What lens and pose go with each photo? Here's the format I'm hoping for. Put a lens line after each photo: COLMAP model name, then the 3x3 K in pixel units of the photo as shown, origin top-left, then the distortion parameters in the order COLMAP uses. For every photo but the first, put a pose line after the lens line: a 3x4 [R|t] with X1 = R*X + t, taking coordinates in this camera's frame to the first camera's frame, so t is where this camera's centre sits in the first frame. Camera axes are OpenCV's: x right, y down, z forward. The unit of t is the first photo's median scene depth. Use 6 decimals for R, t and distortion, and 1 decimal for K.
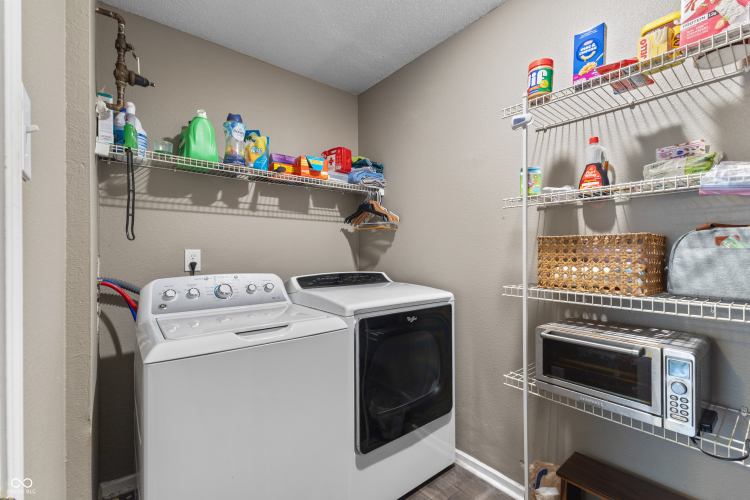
lens RADIAL K [[325.2, 0, 371.9], [0, 325.2, 246.9], [0, 0, 1]] dist [0.012451, 0.001228]
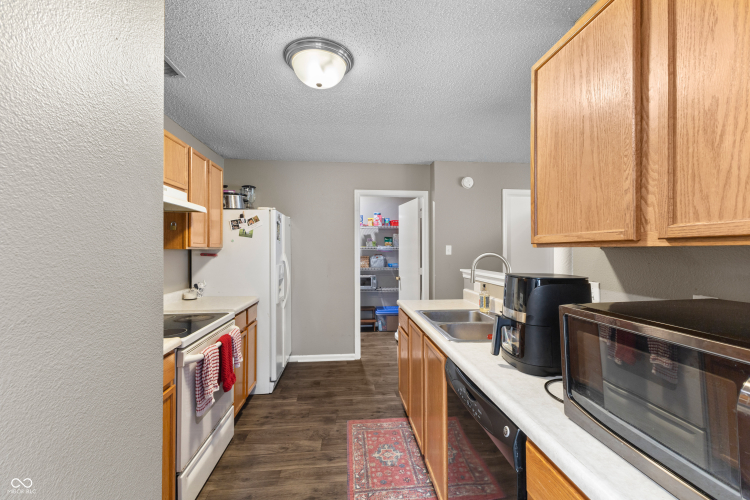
lens RADIAL K [[325.2, 0, 374.5], [0, 325.2, 249.6], [0, 0, 1]] dist [0.012451, 0.001228]
pose [[0.568097, 0.008216, 0.822921, -3.268984], [-0.009787, 0.999947, -0.003228, -0.126402], [-0.822904, -0.006220, 0.568147, -1.975708]]
